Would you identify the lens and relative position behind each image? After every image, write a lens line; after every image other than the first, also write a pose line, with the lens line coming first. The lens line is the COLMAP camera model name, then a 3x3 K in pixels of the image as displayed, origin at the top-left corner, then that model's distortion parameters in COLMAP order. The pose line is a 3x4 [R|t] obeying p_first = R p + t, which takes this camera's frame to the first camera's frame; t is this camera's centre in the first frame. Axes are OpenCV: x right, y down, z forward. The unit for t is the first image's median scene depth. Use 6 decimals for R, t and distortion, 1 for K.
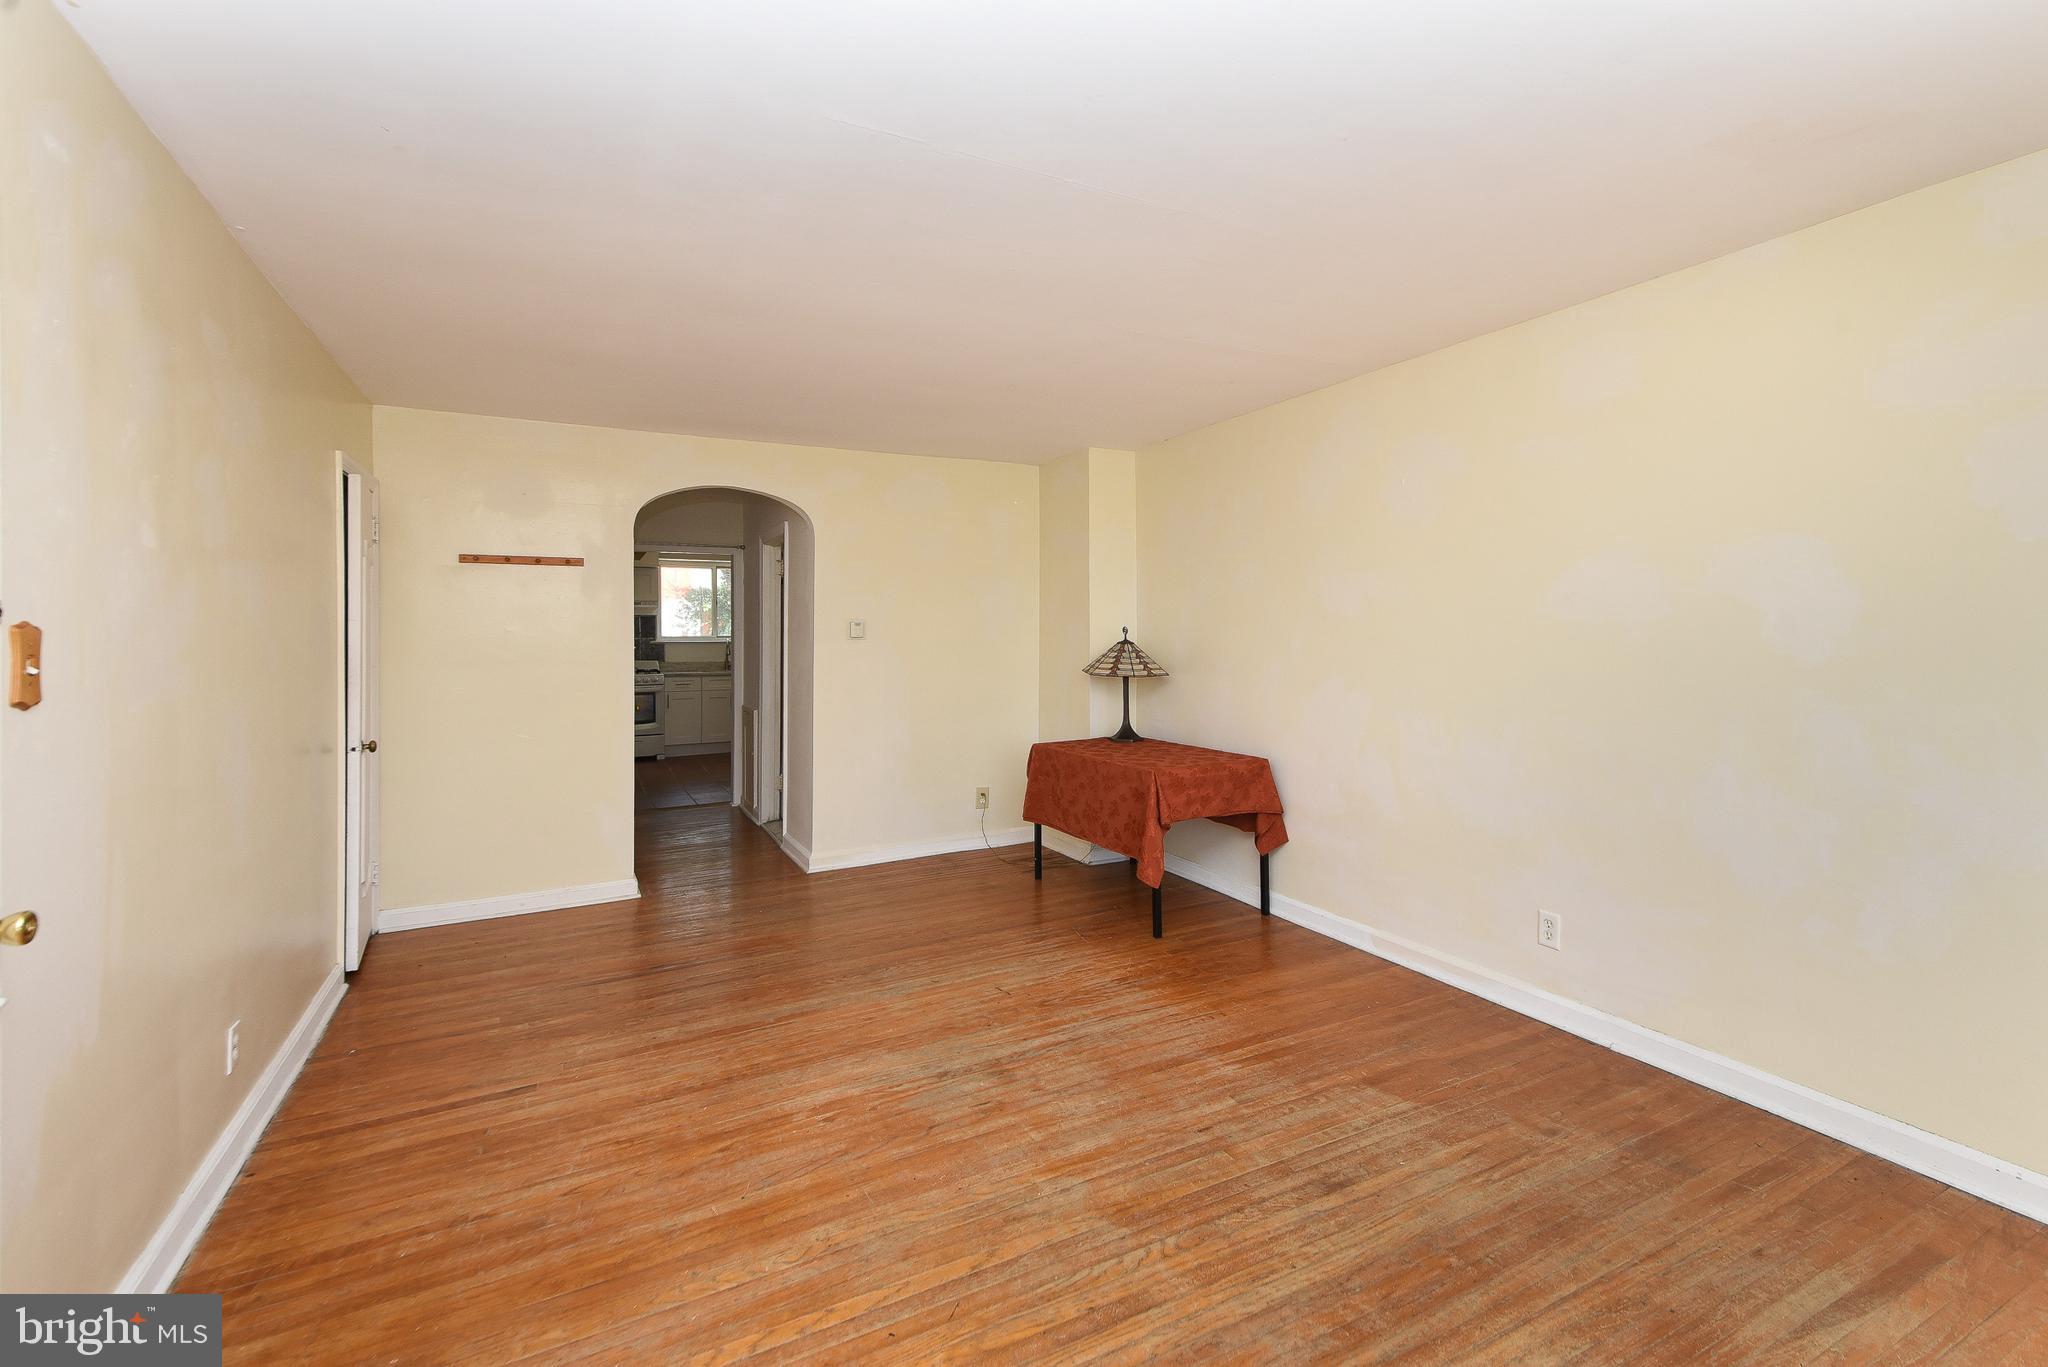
lens RADIAL K [[901.7, 0, 1030.3], [0, 901.7, 632.5], [0, 0, 1]] dist [0.054437, -0.004147]
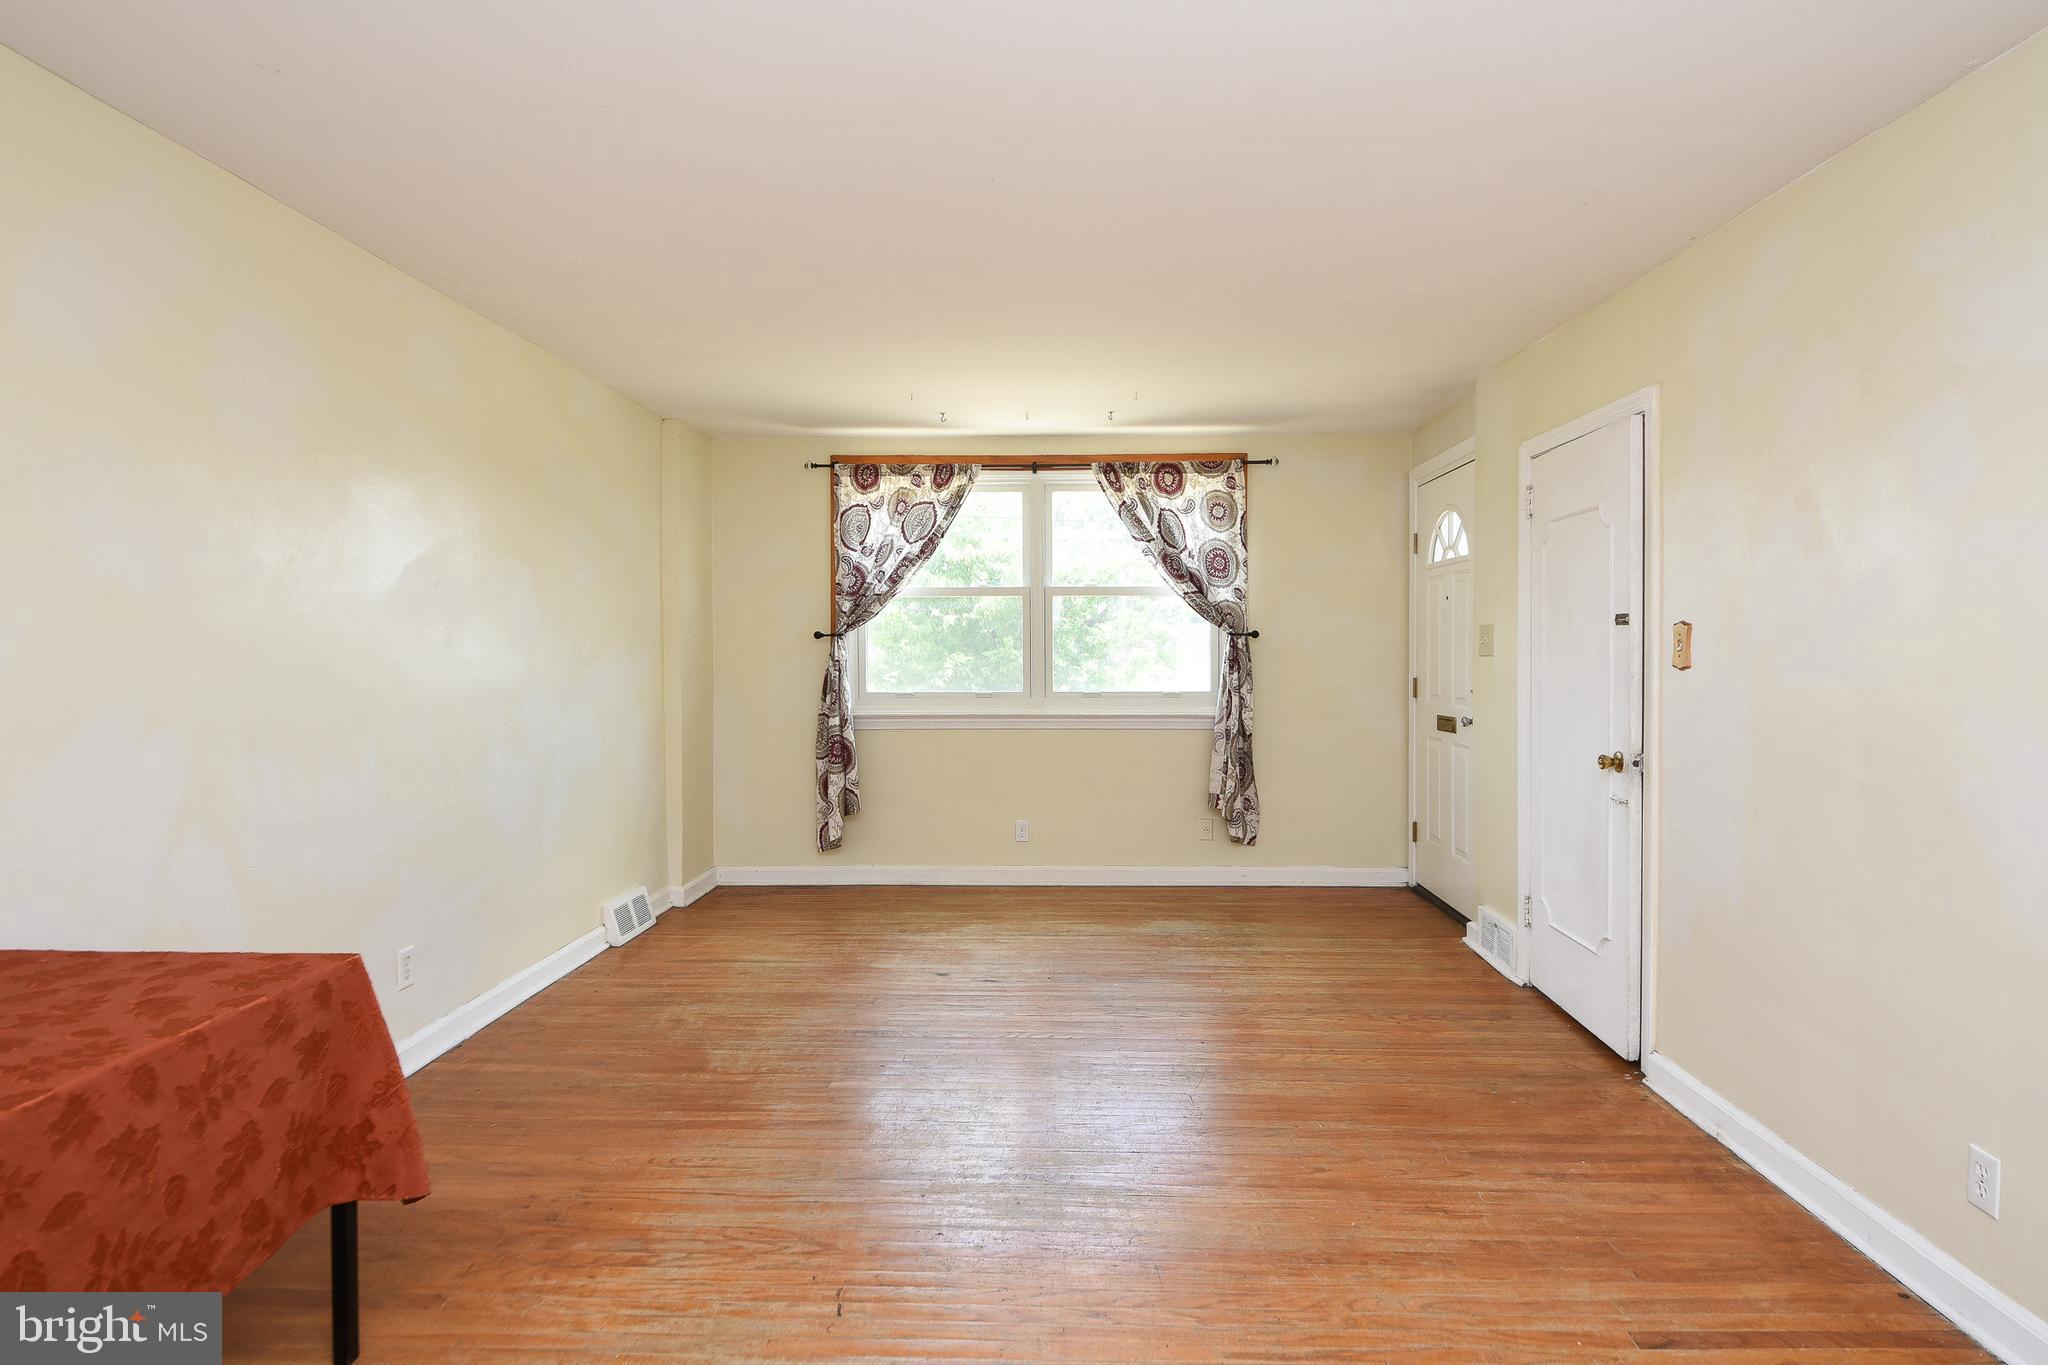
lens RADIAL K [[1027.1, 0, 1041.9], [0, 1027.1, 668.1], [0, 0, 1]] dist [0.036800, -0.000155]
pose [[-0.871809, -0.008624, 0.489770, -0.520449], [0.002102, 0.999770, 0.021345, 0.016633], [-0.489842, 0.019638, -0.871590, 1.785331]]
